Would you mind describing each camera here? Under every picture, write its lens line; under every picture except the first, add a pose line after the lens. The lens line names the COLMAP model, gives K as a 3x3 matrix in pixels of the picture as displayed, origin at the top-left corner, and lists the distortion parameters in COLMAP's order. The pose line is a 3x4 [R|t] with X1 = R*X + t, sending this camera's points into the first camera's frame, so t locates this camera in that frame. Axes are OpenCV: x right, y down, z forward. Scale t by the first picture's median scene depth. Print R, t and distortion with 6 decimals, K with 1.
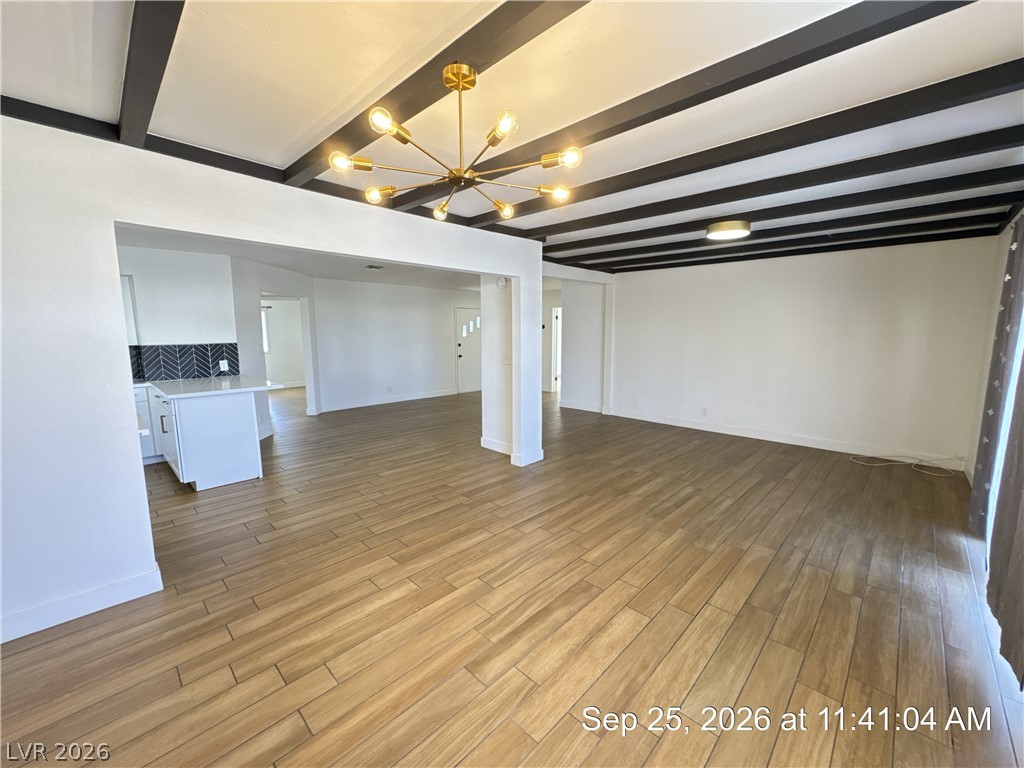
lens RADIAL K [[409.8, 0, 513.2], [0, 409.8, 384.6], [0, 0, 1]] dist [-0.003581, 0.000541]
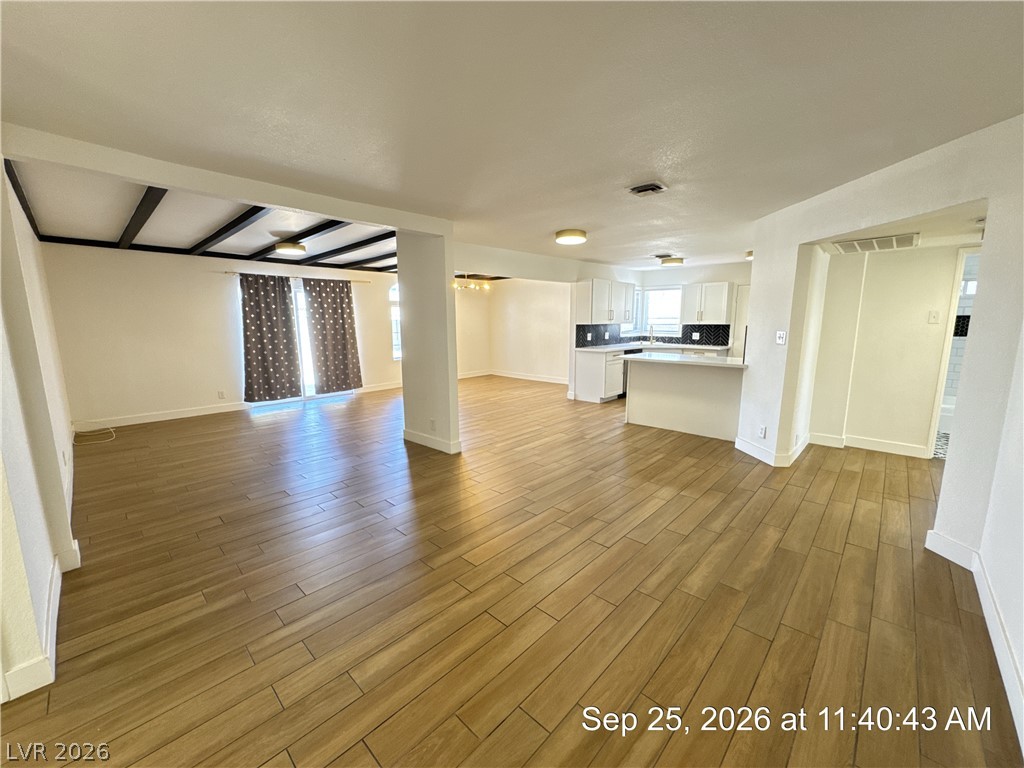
lens RADIAL K [[409.8, 0, 518.7], [0, 409.8, 388.1], [0, 0, 1]] dist [-0.003581, 0.000541]
pose [[-0.999382, 0.016191, -0.031211, -0.240559], [0.006614, 0.958388, 0.285393, -0.298477], [0.034533, 0.285010, -0.957902, 2.473913]]
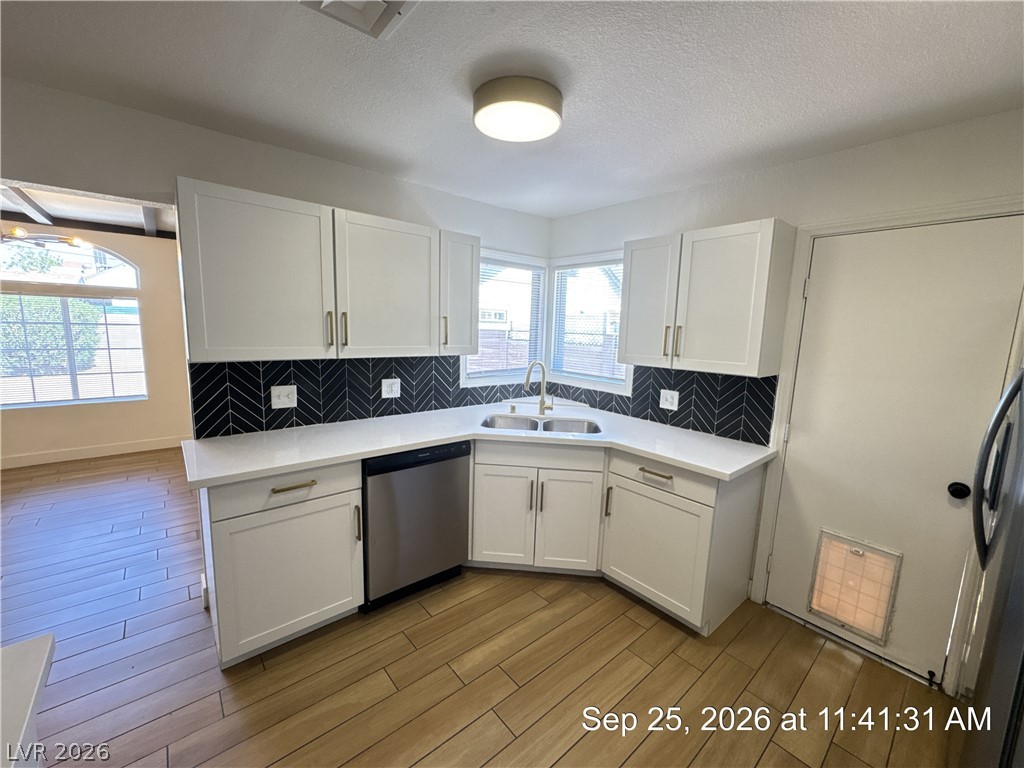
lens RADIAL K [[409.8, 0, 511.1], [0, 409.8, 383.8], [0, 0, 1]] dist [-0.003581, 0.000541]
pose [[-0.995363, -0.036582, 0.088964, -1.029963], [-0.012149, 0.965266, 0.260985, -0.151519], [-0.095421, 0.258694, -0.961235, 1.075890]]
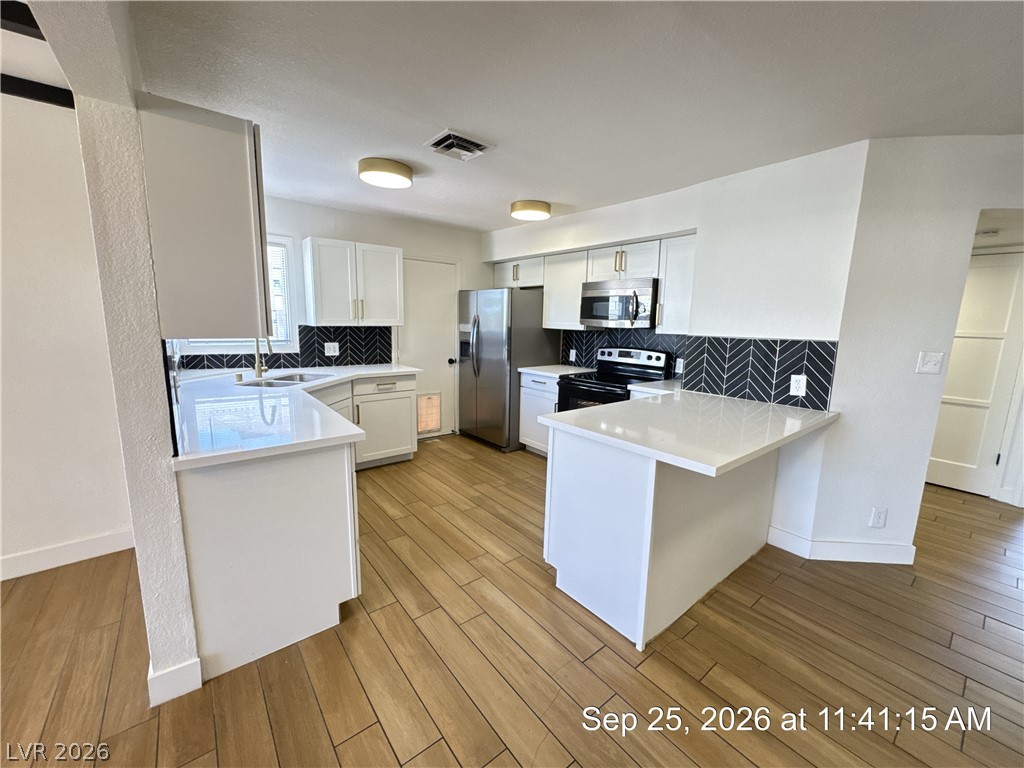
lens RADIAL K [[409.8, 0, 513.6], [0, 409.8, 384.9], [0, 0, 1]] dist [-0.003581, 0.000541]
pose [[-0.124791, 0.165187, -0.978336, -0.243727], [-0.148854, 0.971766, 0.183065, -0.114981], [0.980953, 0.168474, -0.096679, 0.948027]]
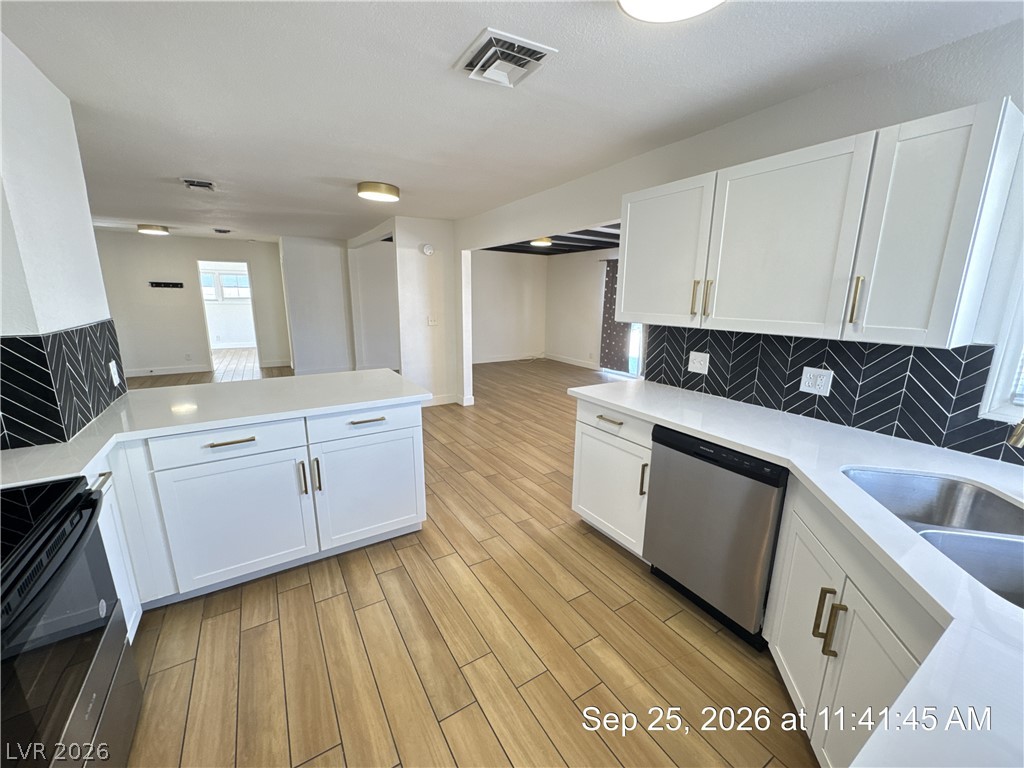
lens RADIAL K [[409.8, 0, 514.4], [0, 409.8, 384.3], [0, 0, 1]] dist [-0.003581, 0.000541]
pose [[0.241265, -0.200351, 0.949553, -1.349606], [0.109883, 0.977805, 0.178393, -0.087277], [-0.964218, 0.061300, 0.257925, 0.650498]]
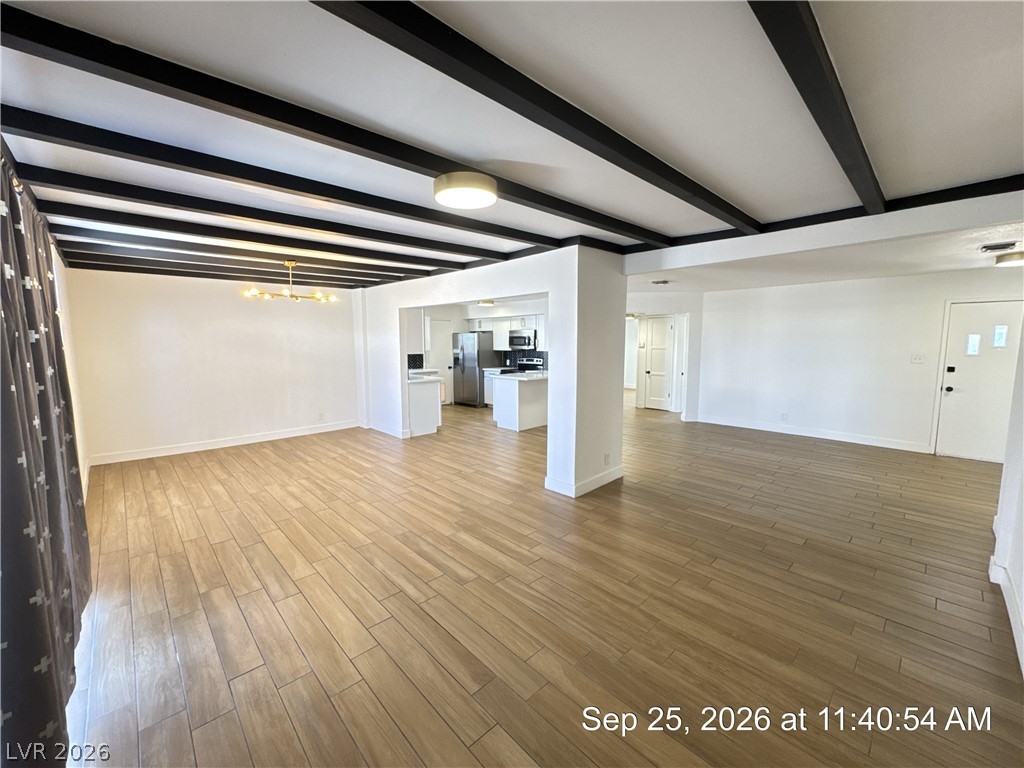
lens RADIAL K [[409.8, 0, 511.7], [0, 409.8, 383.2], [0, 0, 1]] dist [-0.003581, 0.000541]
pose [[-0.031123, 0.106287, -0.993848, 1.123454], [-0.125836, 0.986002, 0.109389, -0.161420], [0.991563, 0.128466, -0.017313, 1.072249]]
